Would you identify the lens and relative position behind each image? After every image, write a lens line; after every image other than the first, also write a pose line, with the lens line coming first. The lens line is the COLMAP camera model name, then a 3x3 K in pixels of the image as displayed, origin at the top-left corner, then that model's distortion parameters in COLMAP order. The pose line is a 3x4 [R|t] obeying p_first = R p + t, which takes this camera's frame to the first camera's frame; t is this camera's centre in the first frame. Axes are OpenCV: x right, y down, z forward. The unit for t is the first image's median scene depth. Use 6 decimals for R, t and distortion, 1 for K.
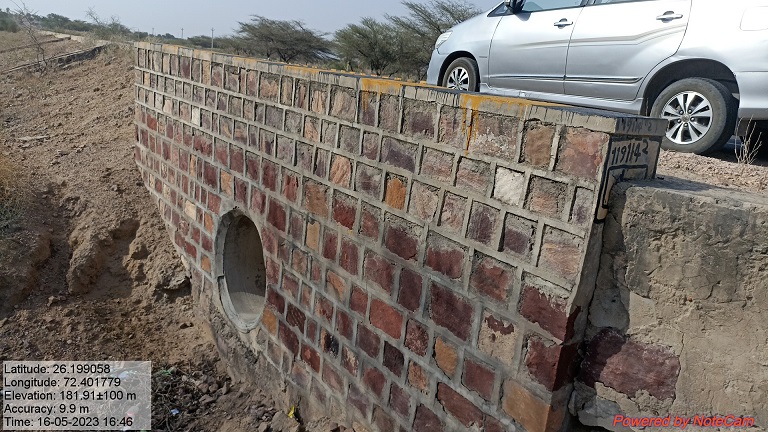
lens RADIAL K [[573.8, 0, 383.5], [0, 573.8, 215.4], [0, 0, 1]] dist [0.031129, -0.006229]
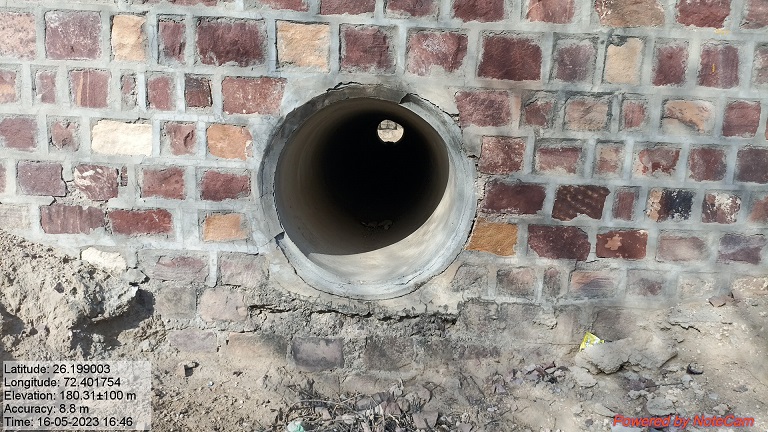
lens RADIAL K [[573.8, 0, 383.9], [0, 573.8, 216.1], [0, 0, 1]] dist [0.031129, -0.006229]
pose [[0.601684, -0.222558, 0.767101, -0.803358], [0.227416, 0.968380, 0.102579, 0.071879], [-0.765675, 0.112731, 0.633272, 0.742484]]
